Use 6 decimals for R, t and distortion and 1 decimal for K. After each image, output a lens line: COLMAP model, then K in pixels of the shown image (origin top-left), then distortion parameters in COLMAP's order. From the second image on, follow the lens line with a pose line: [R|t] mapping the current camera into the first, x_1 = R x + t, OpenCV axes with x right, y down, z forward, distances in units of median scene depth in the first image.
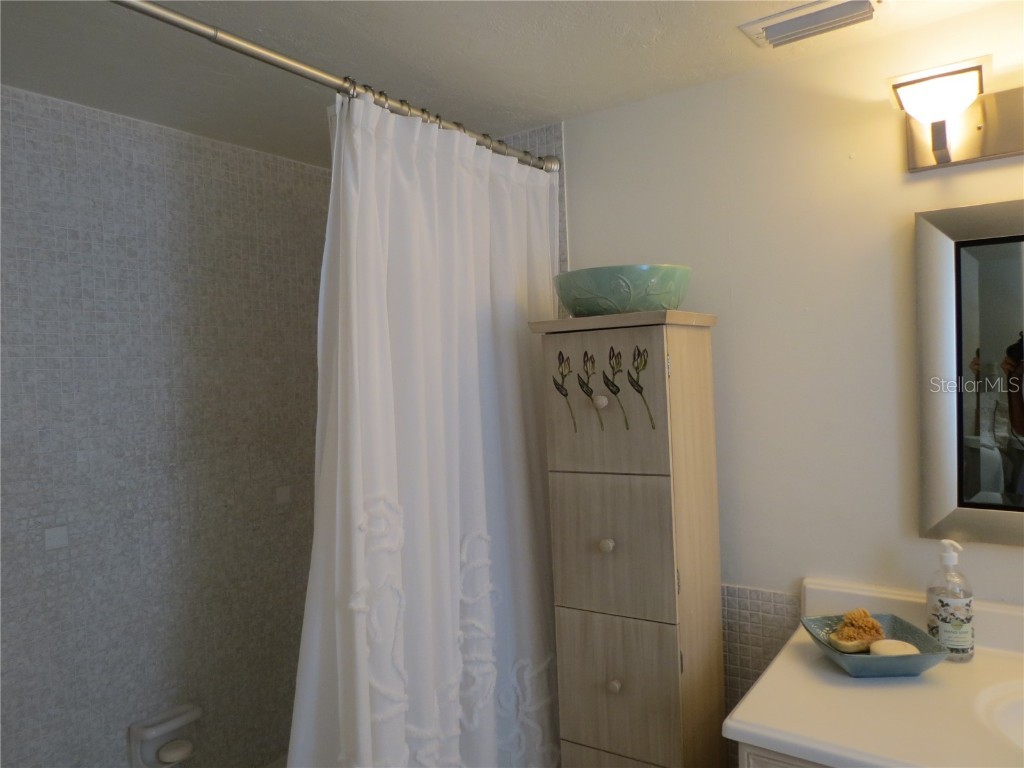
lens RADIAL K [[723.1, 0, 513.9], [0, 723.1, 389.0], [0, 0, 1]] dist [-0.021048, 0.002637]
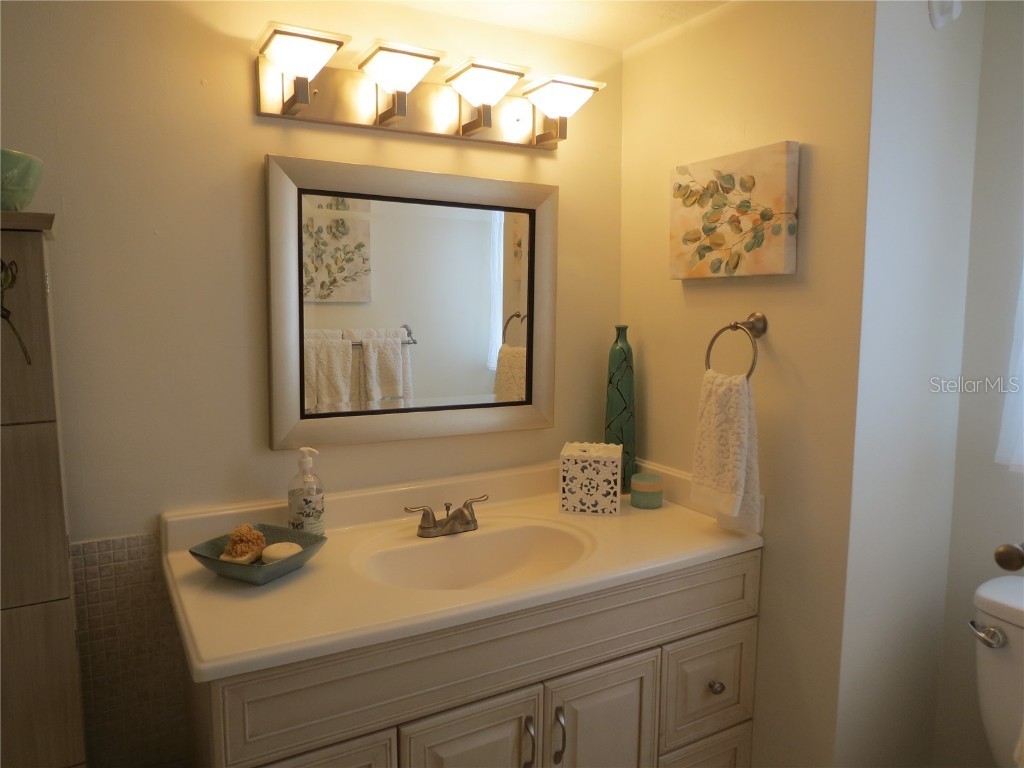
lens RADIAL K [[723.1, 0, 513.0], [0, 723.1, 380.0], [0, 0, 1]] dist [-0.021048, 0.002637]
pose [[0.425742, -0.066213, 0.902419, -0.297440], [-0.001636, 0.997261, 0.073943, 0.014066], [-0.904843, -0.032958, 0.424468, 0.198272]]
